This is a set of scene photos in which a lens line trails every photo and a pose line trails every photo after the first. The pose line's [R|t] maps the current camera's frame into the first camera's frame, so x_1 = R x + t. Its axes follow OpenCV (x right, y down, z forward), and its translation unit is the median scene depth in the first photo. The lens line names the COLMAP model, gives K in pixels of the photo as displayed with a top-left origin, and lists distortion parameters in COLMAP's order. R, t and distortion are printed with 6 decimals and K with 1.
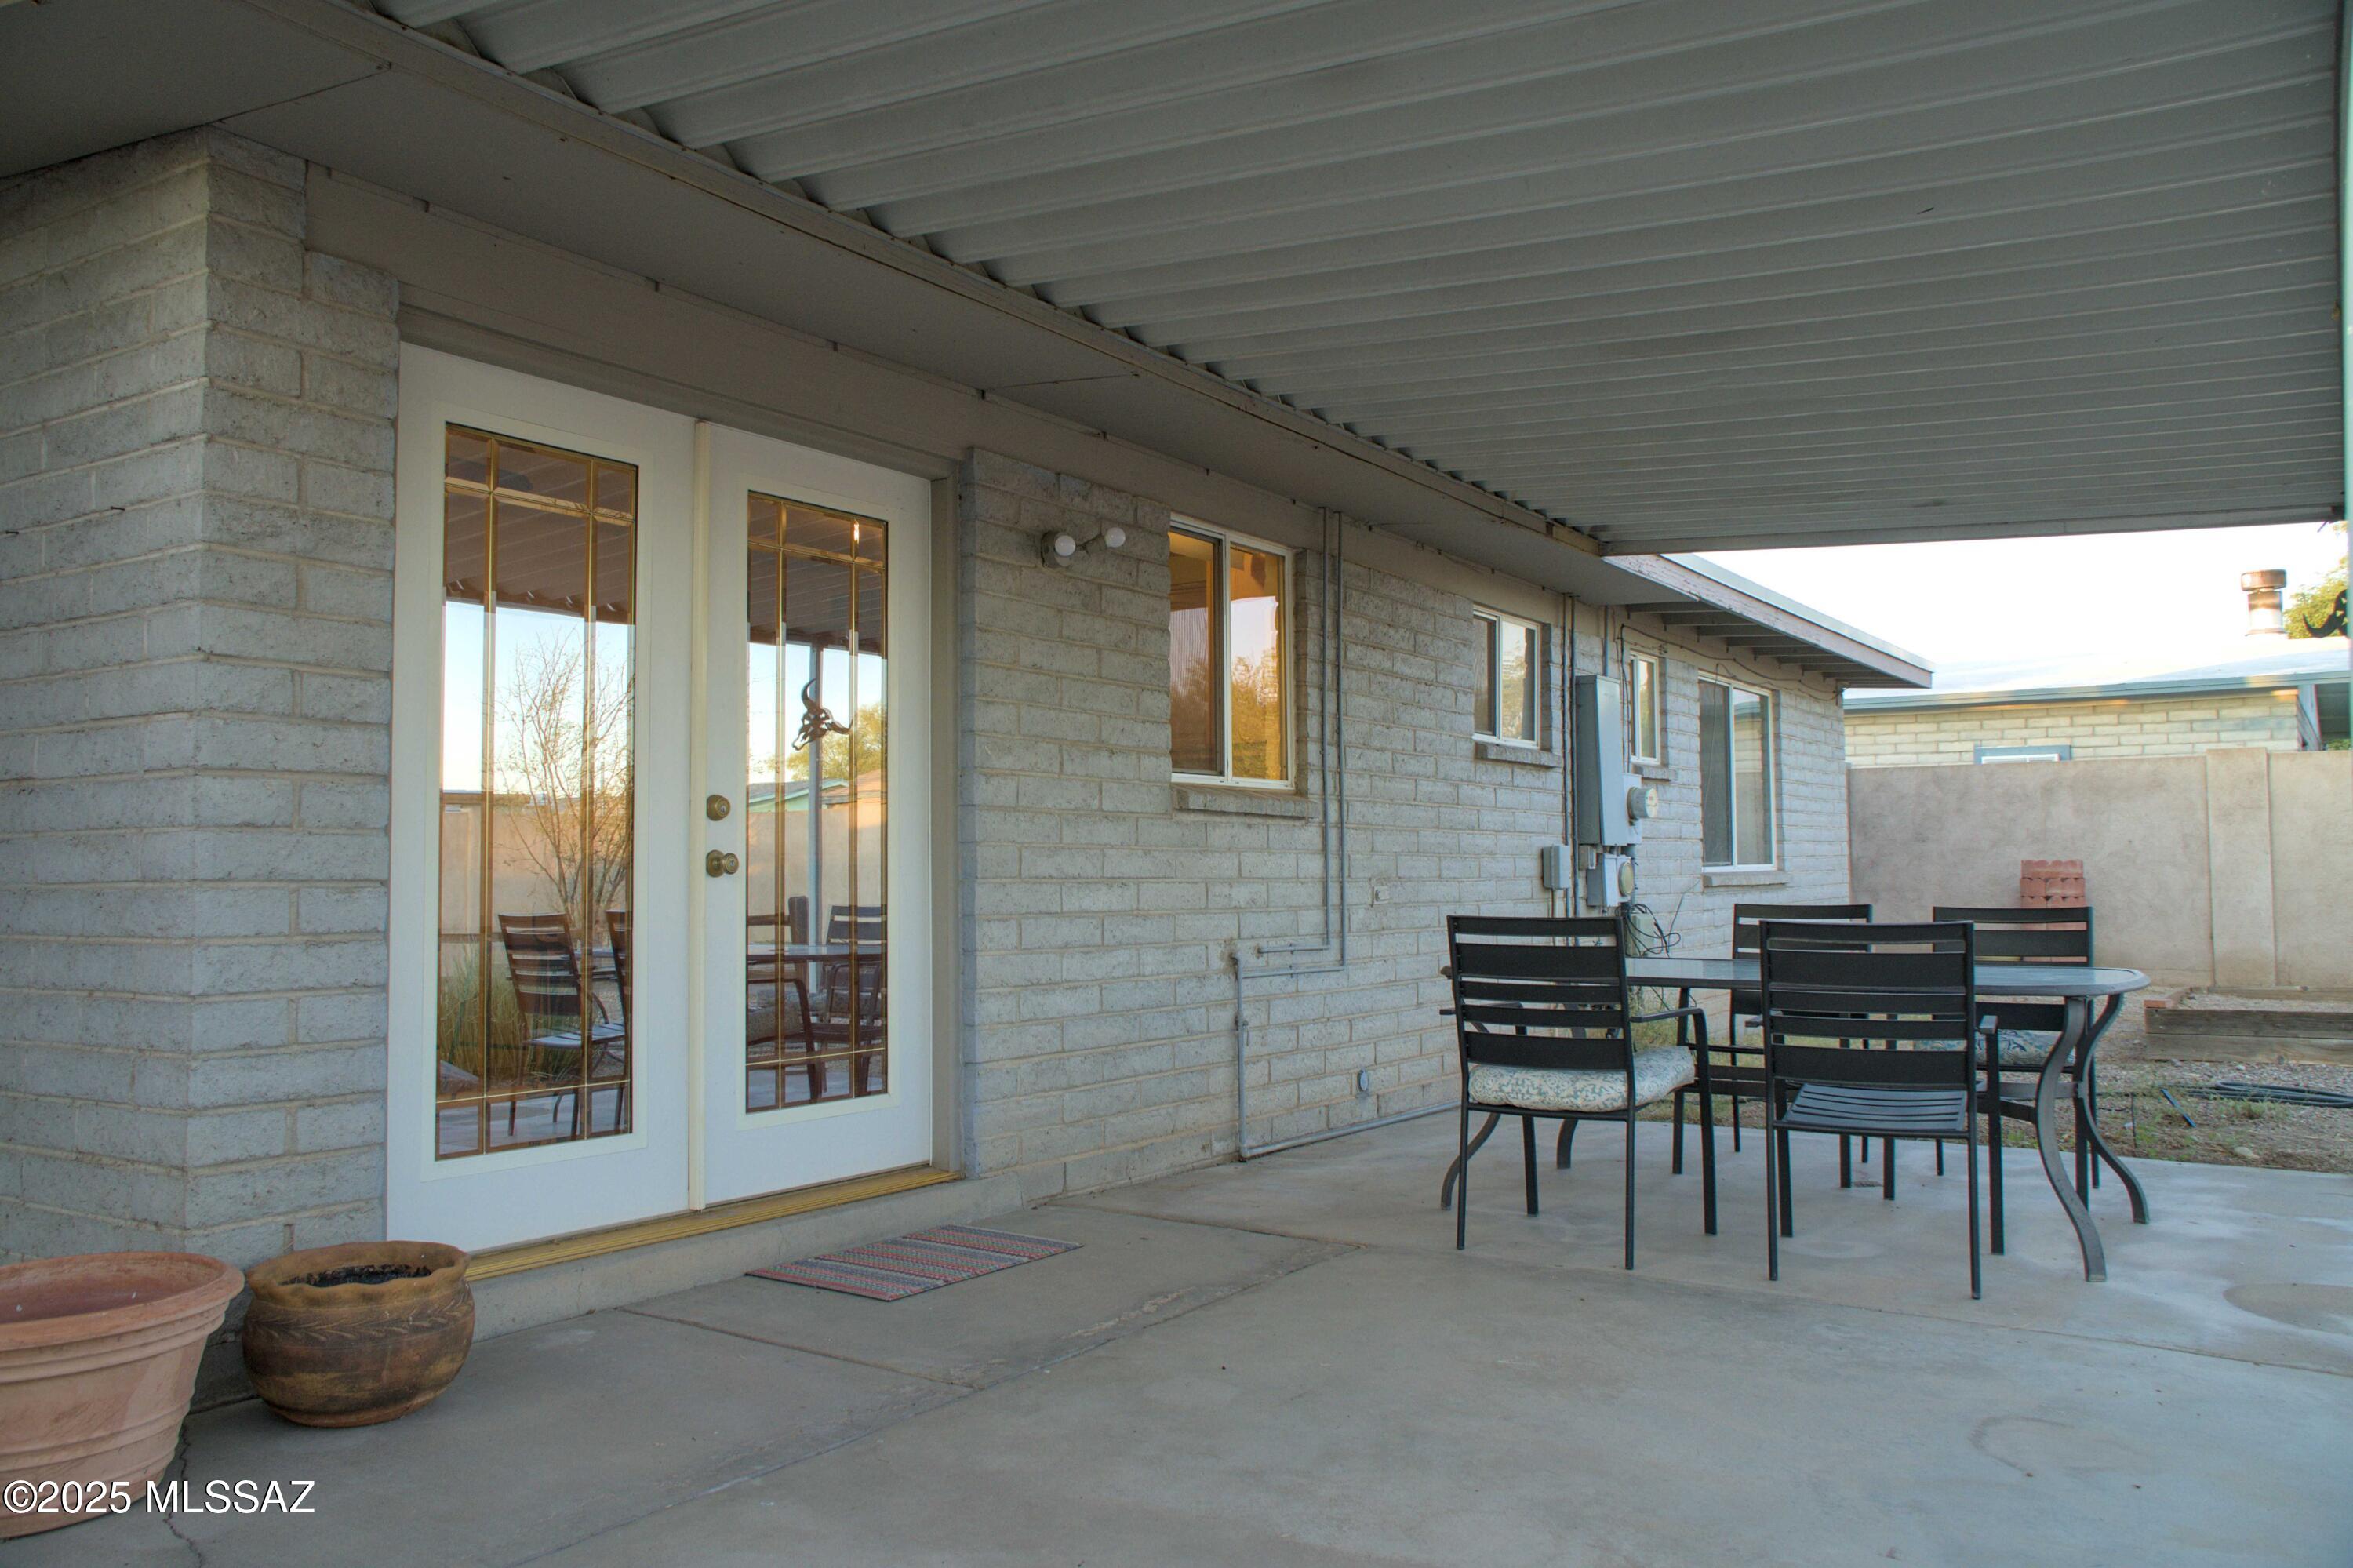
lens RADIAL K [[1836.4, 0, 1162.3], [0, 1836.4, 790.8], [0, 0, 1]] dist [-0.097881, 0.167639]
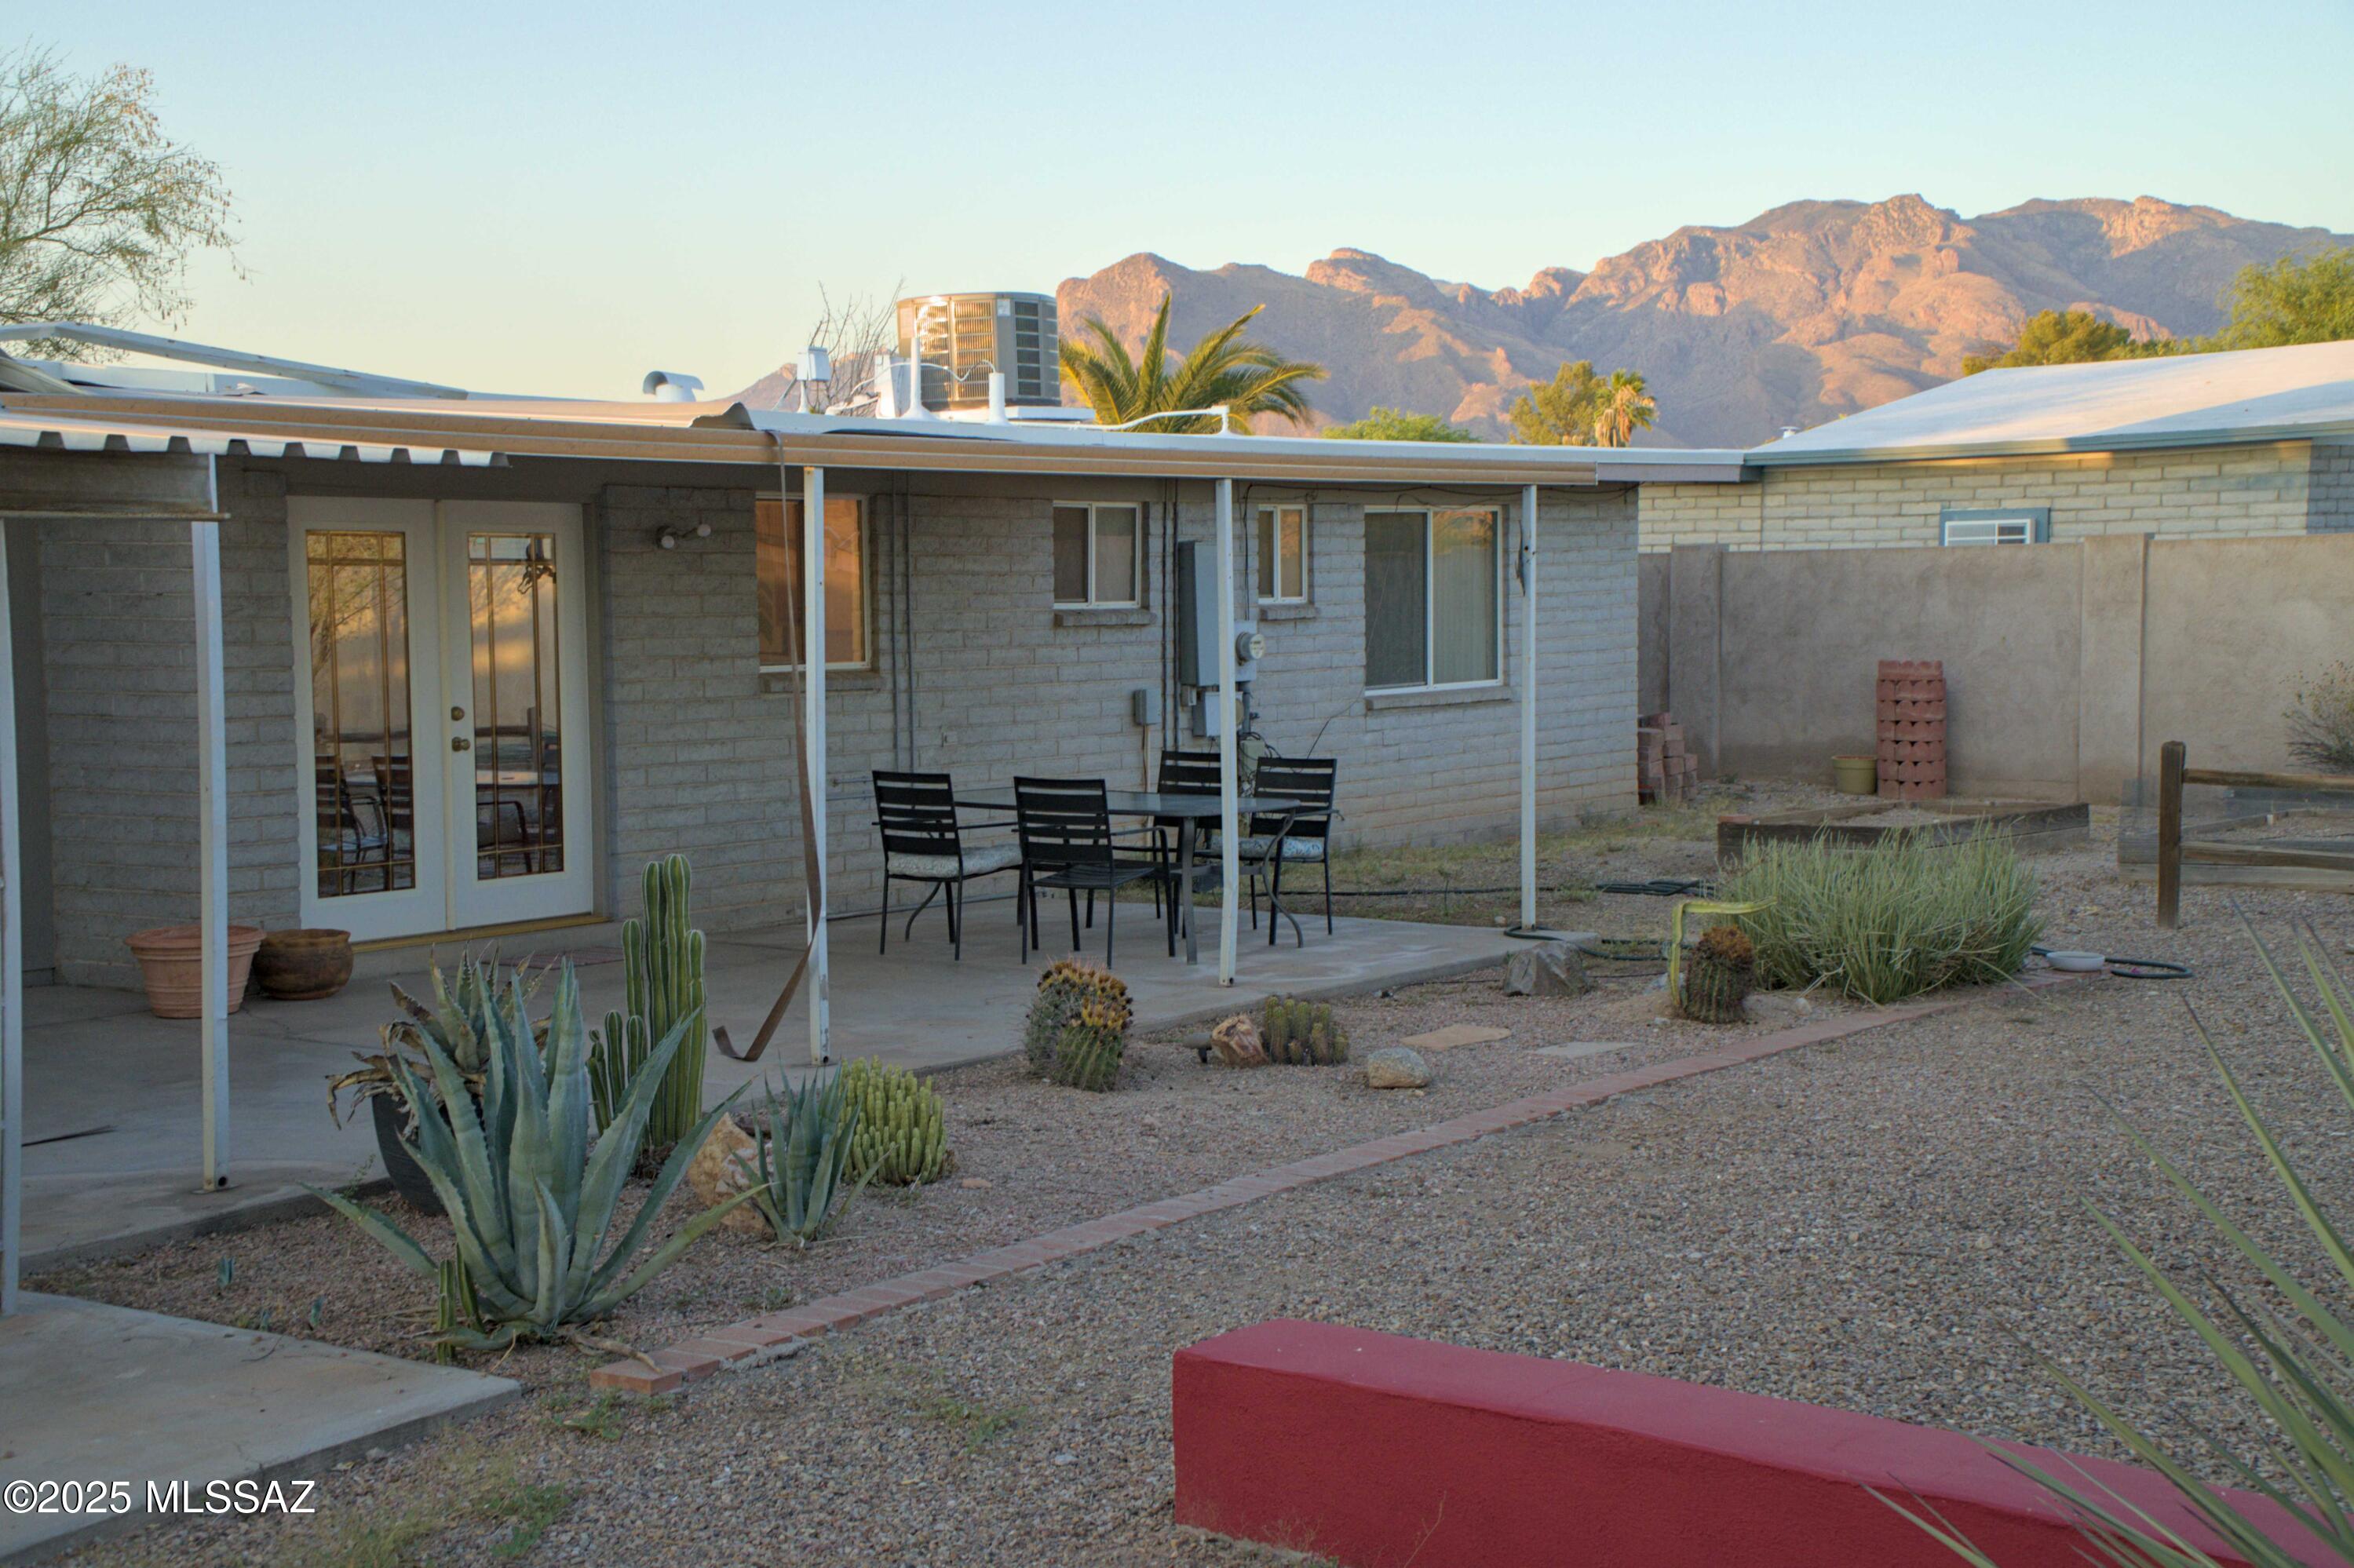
lens RADIAL K [[3321.9, 0, 1177.0], [0, 3321.9, 784.0], [0, 0, 1]] dist [0.317851, 1.754675]
pose [[0.999808, -0.000932, -0.019572, 0.353024], [0.003033, 0.994187, 0.107624, -0.184148], [0.019358, -0.107663, 0.993999, -1.534091]]
